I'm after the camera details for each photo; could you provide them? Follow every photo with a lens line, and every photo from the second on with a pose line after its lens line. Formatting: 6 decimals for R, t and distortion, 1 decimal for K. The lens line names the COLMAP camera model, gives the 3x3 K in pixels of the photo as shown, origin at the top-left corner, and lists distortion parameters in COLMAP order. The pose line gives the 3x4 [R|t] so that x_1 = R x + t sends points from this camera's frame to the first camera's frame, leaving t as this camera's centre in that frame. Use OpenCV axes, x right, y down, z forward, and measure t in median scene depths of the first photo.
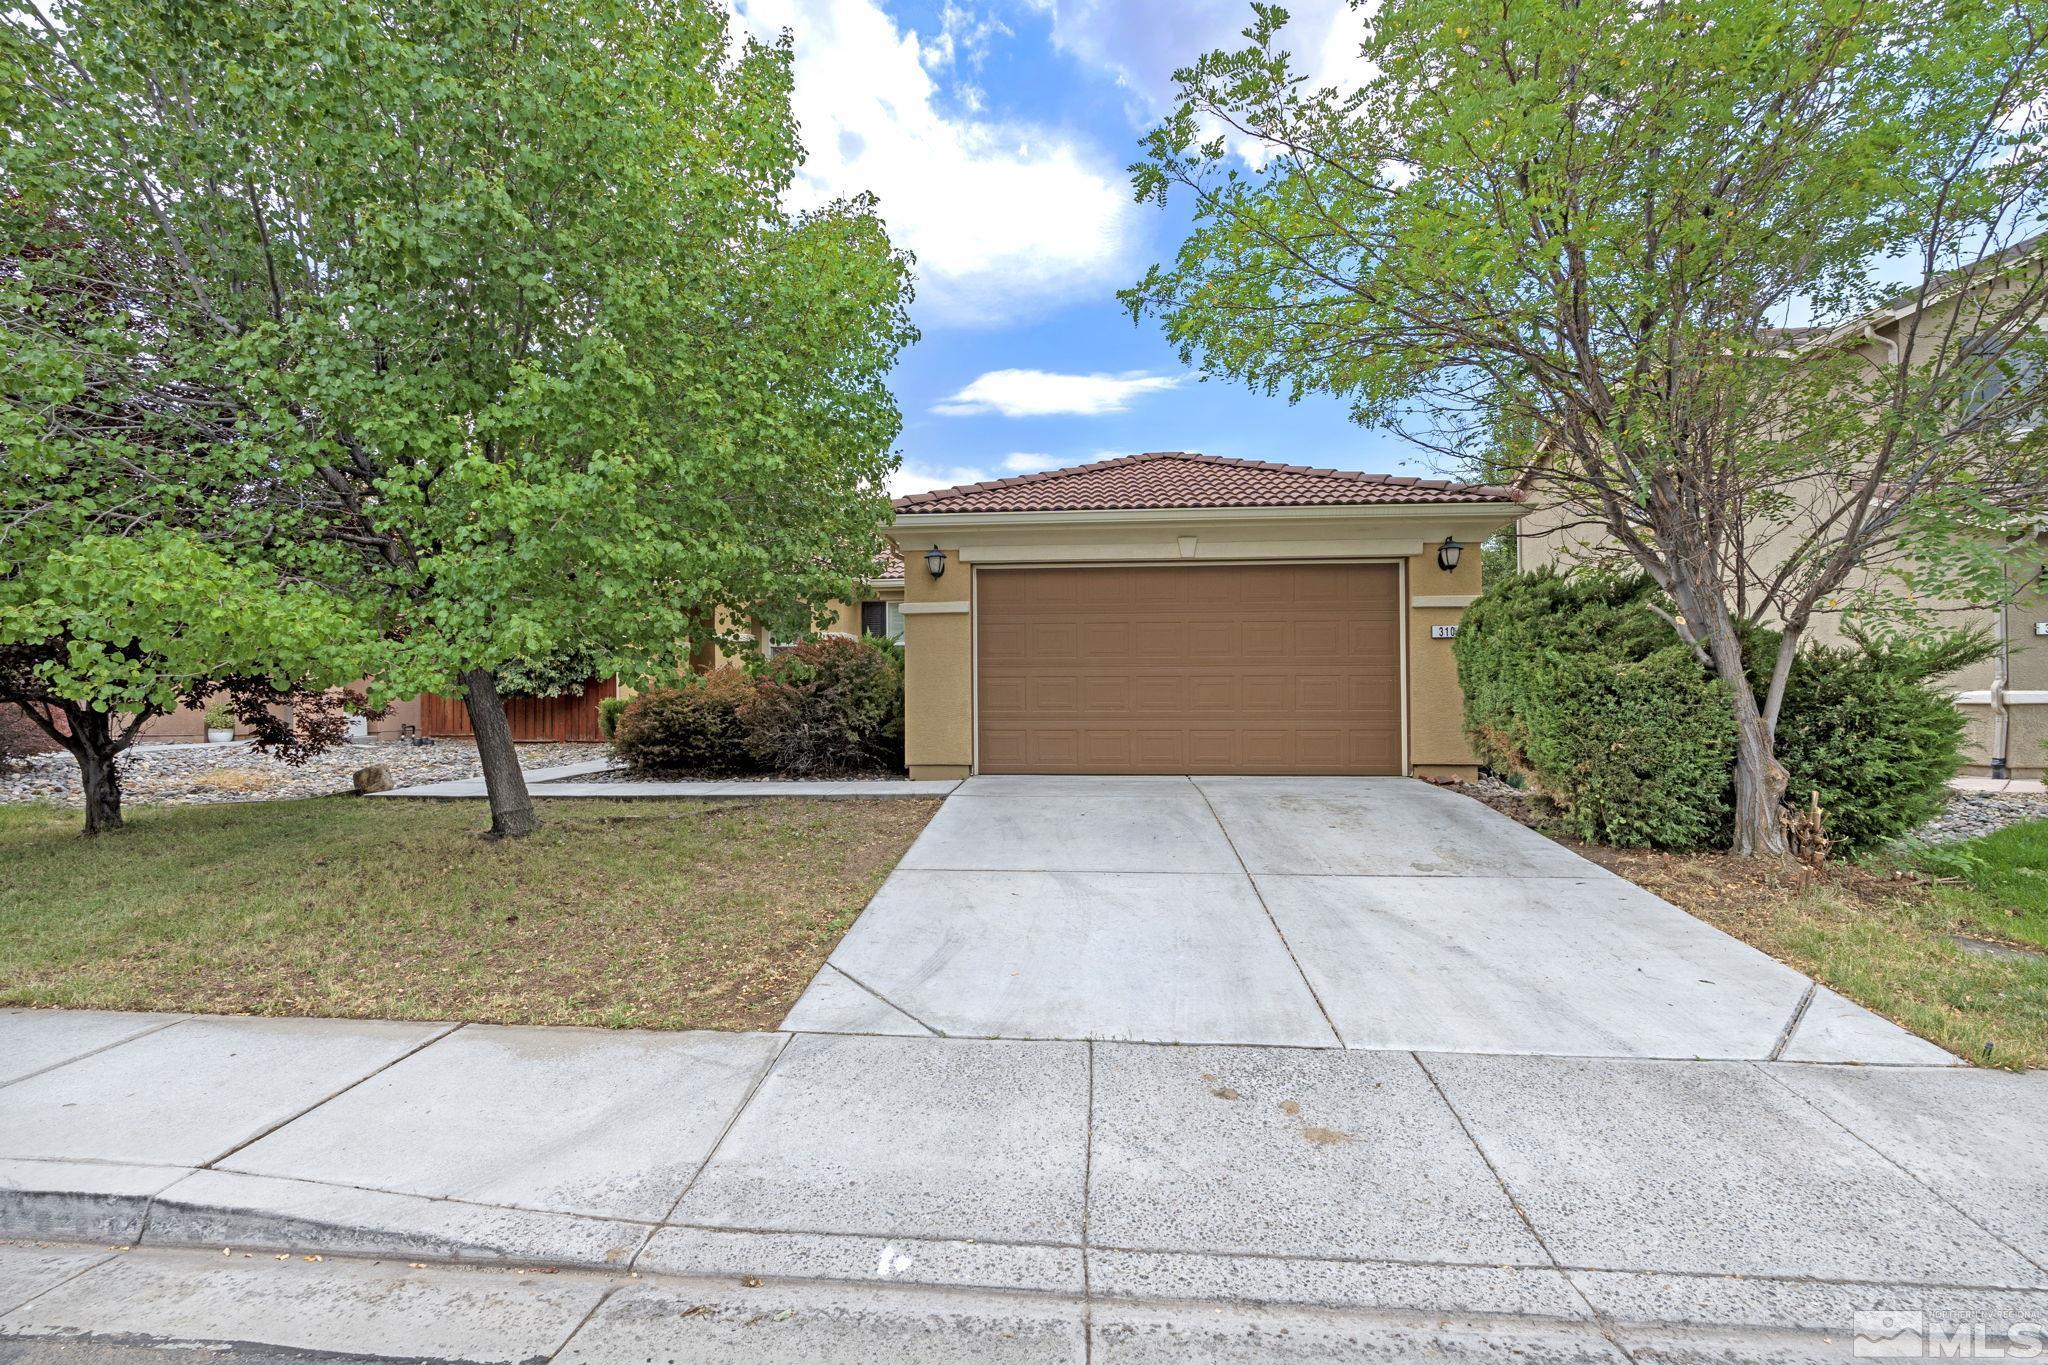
lens RADIAL K [[891.6, 0, 1023.2], [0, 891.6, 684.8], [0, 0, 1]] dist [-0.003611, 0.000569]
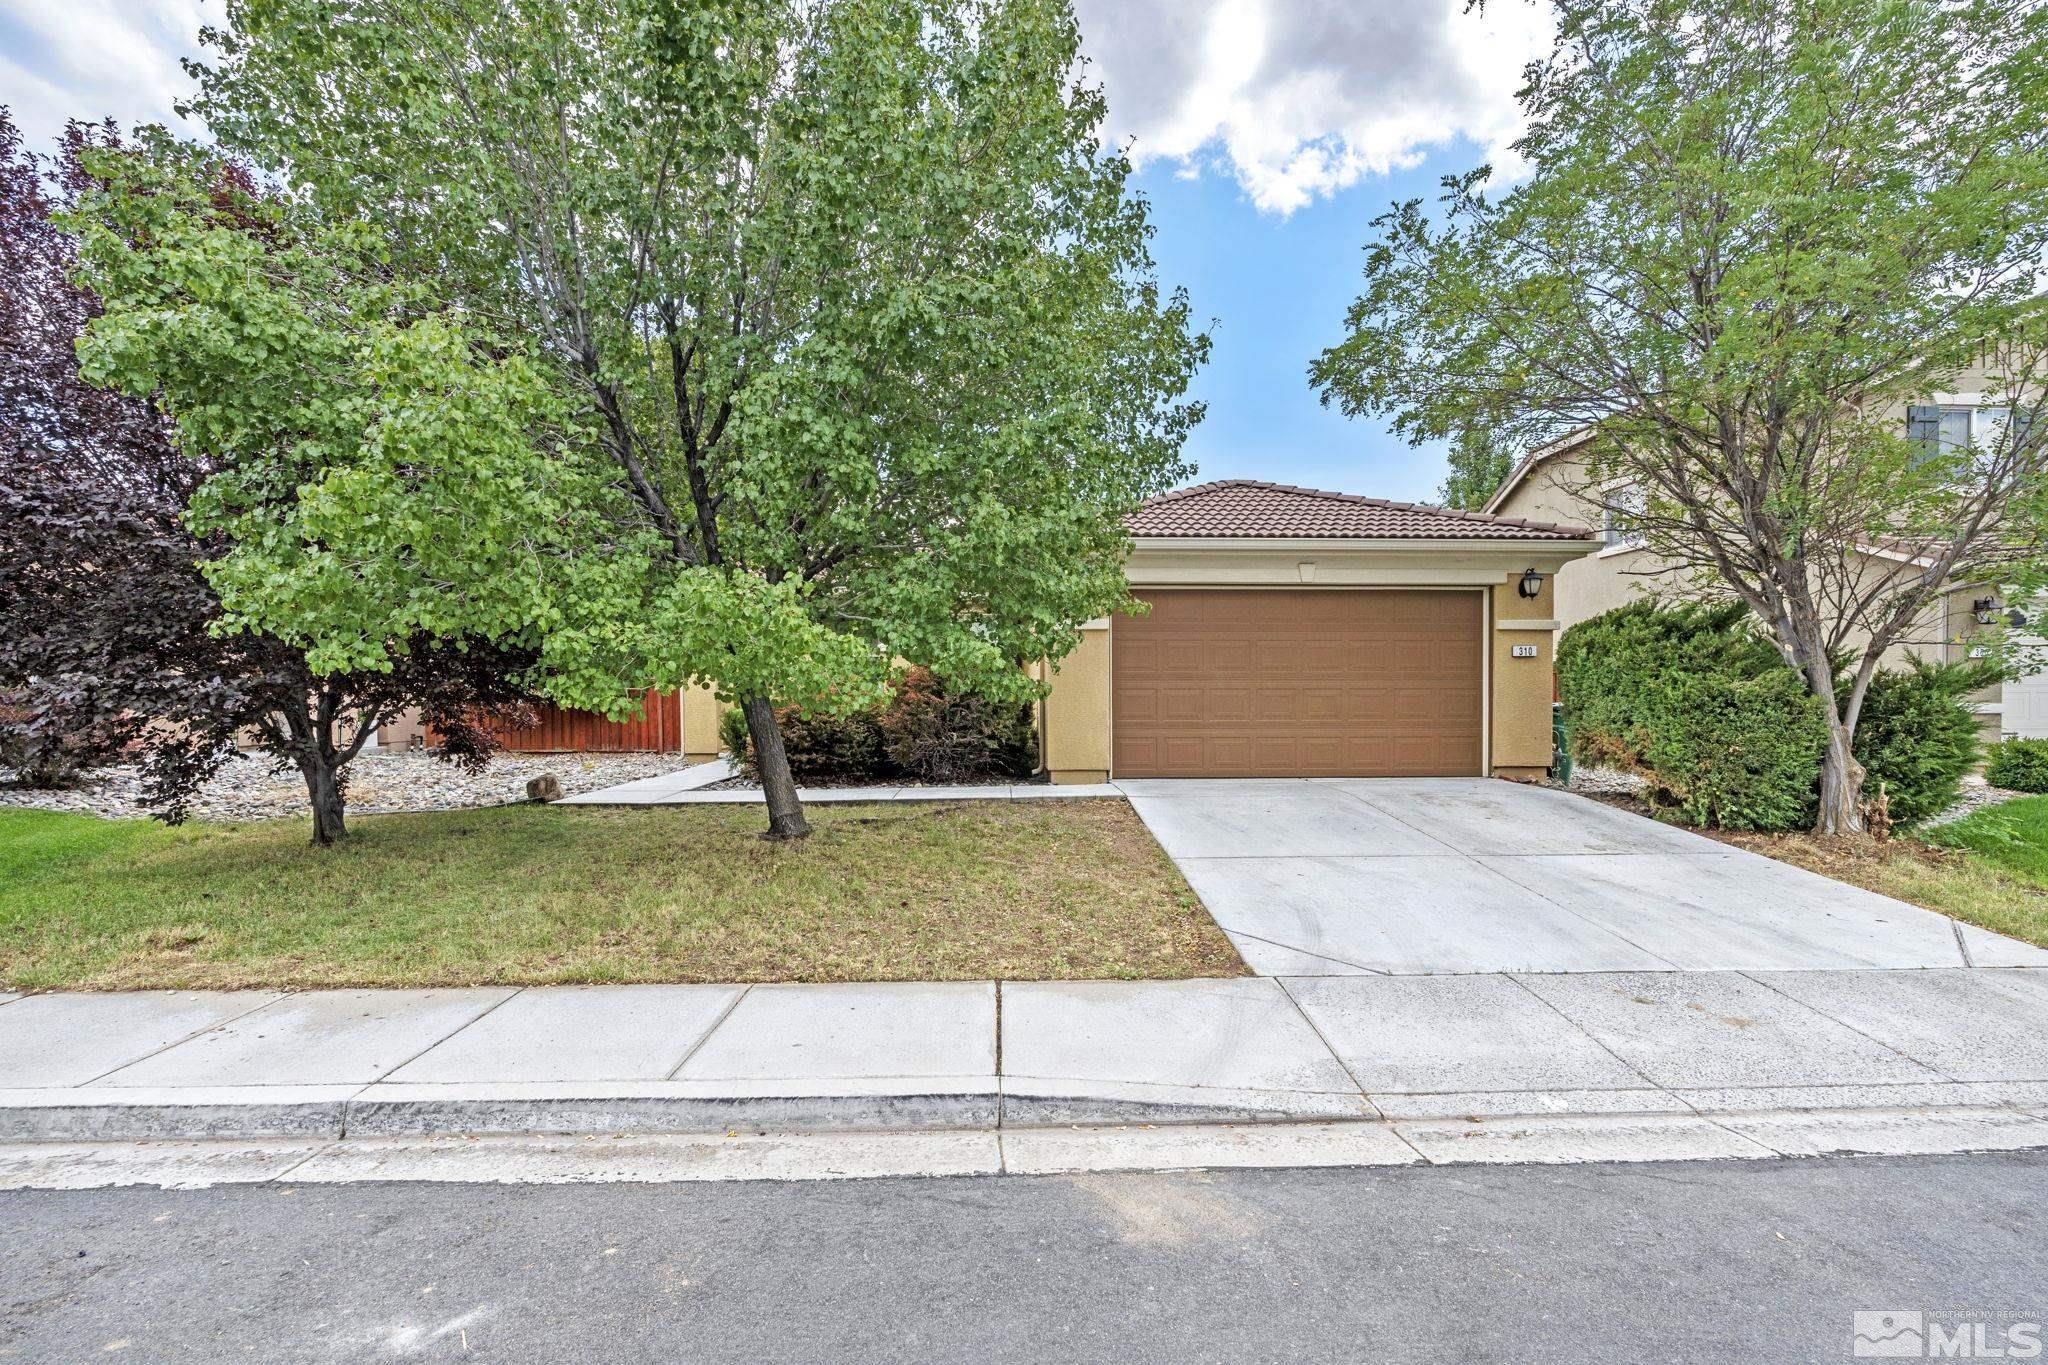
lens RADIAL K [[910.5, 0, 1025.9], [0, 910.5, 723.2], [0, 0, 1]] dist [-0.000937, 0.000200]
pose [[0.991995, -0.000755, 0.126275, -0.490554], [-0.003426, 0.999453, 0.032891, -0.004786], [-0.126231, -0.033060, 0.991450, -0.137782]]
